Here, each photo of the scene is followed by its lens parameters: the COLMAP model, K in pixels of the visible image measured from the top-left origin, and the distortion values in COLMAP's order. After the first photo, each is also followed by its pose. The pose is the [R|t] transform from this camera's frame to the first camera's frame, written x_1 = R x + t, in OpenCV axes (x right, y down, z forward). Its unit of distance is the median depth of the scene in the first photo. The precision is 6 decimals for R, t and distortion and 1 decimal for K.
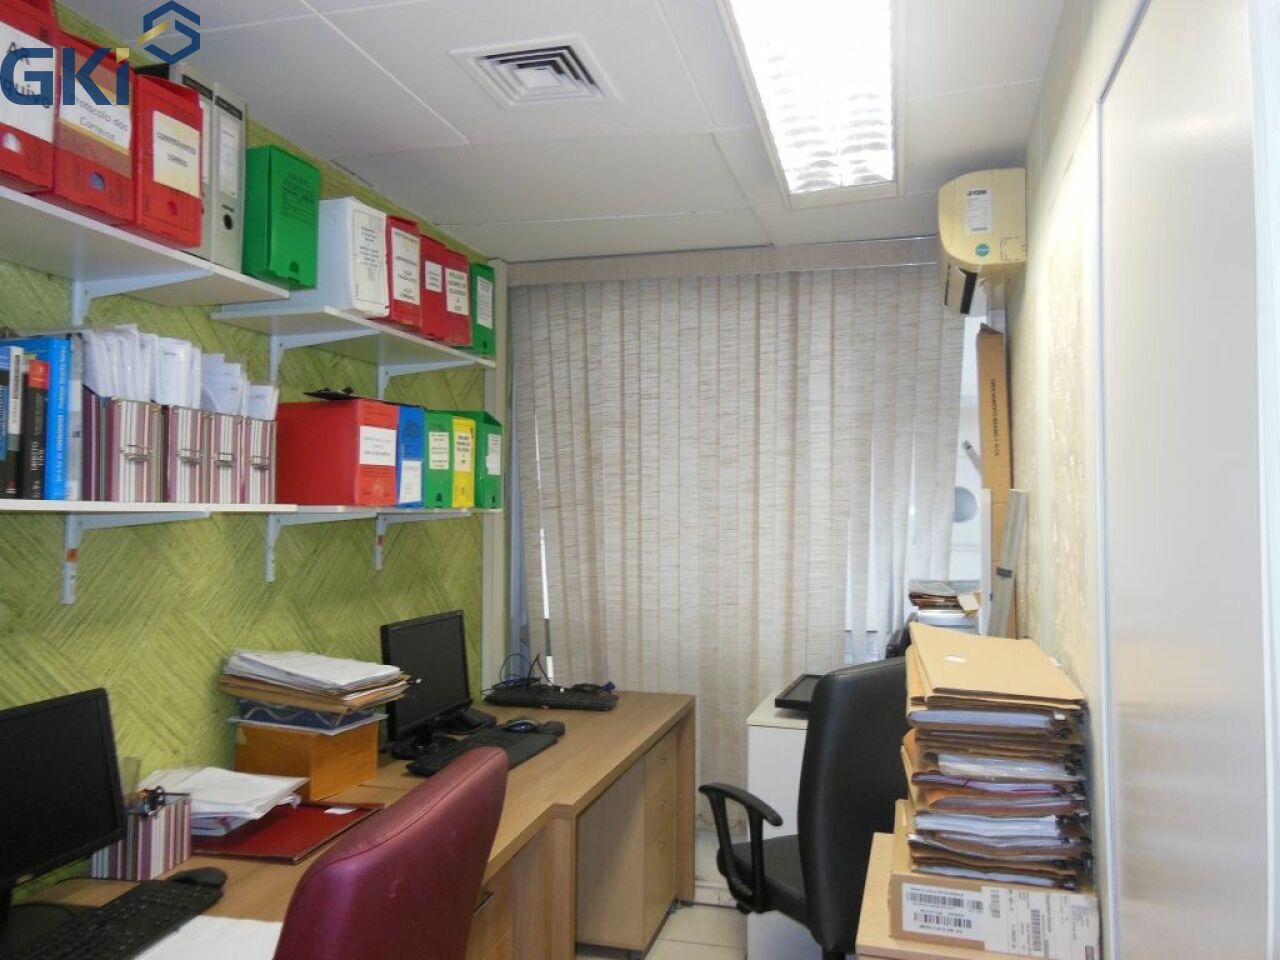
lens RADIAL K [[942.2, 0, 640.0], [0, 942.2, 480.0], [0, 0, 1]] dist [-0.041218, 0.104415]
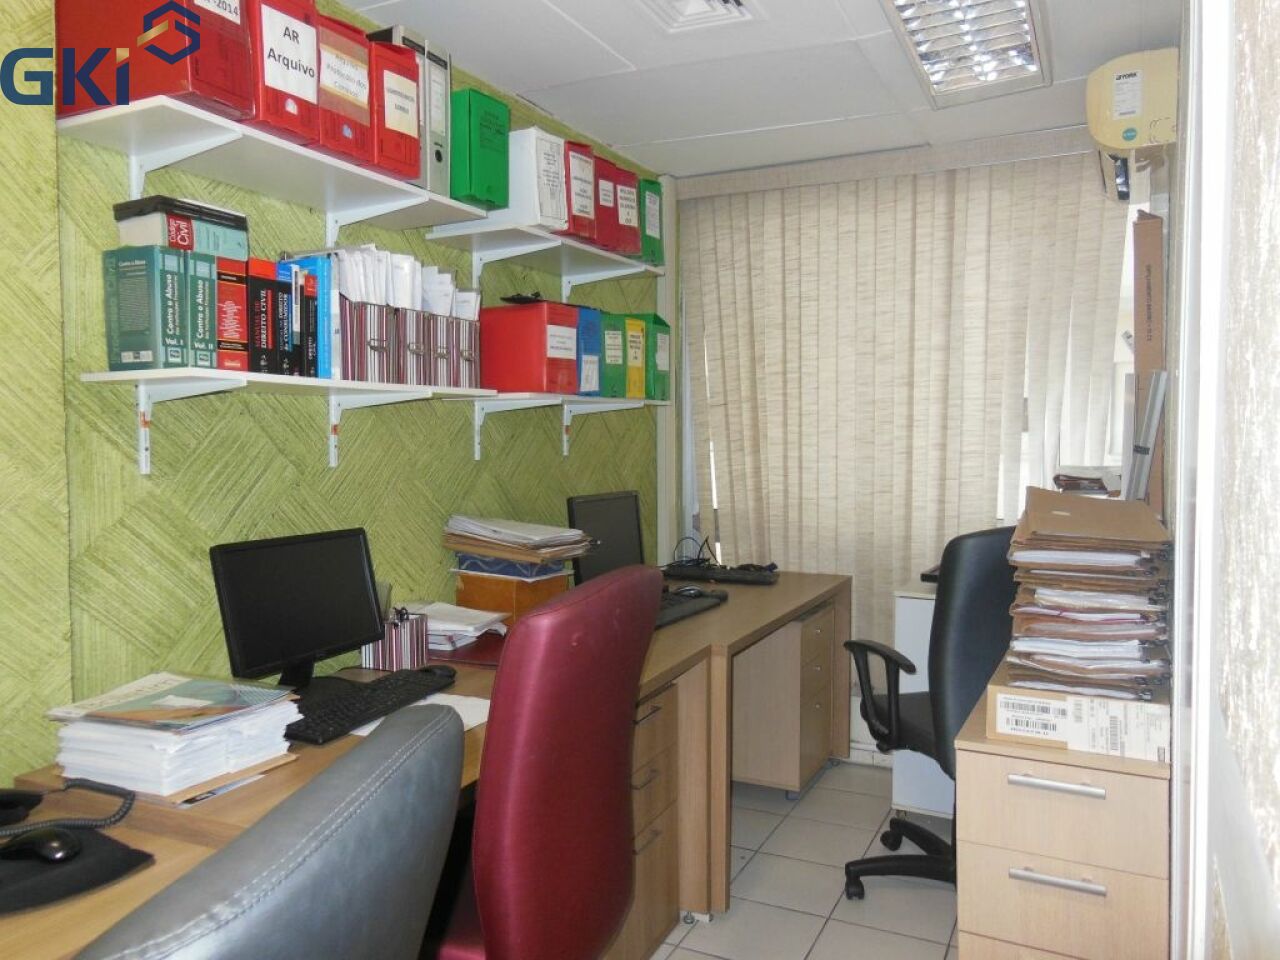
lens RADIAL K [[942.2, 0, 640.0], [0, 942.2, 480.0], [0, 0, 1]] dist [-0.041218, 0.104415]
pose [[0.980945, 0.001613, -0.194278, 0.041811], [0.014653, 0.996503, 0.082261, 0.036277], [0.193731, -0.083540, 0.977491, -0.132411]]
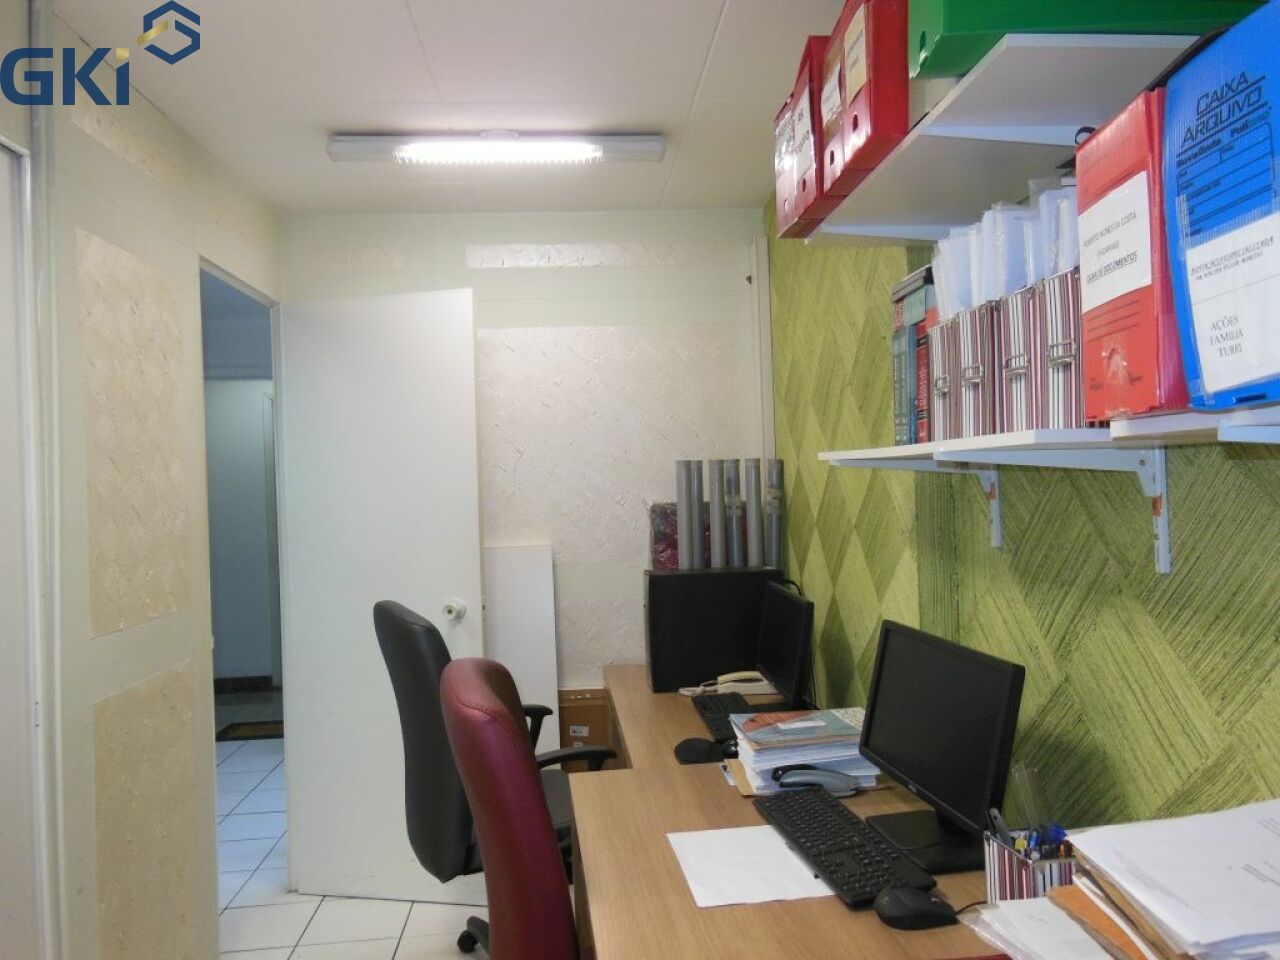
lens RADIAL K [[942.2, 0, 640.0], [0, 942.2, 480.0], [0, 0, 1]] dist [-0.041218, 0.104415]
pose [[-0.934450, 0.025014, -0.355215, 0.014504], [0.040338, 0.998544, -0.035801, 0.051722], [0.353802, -0.047783, -0.934099, 1.140429]]
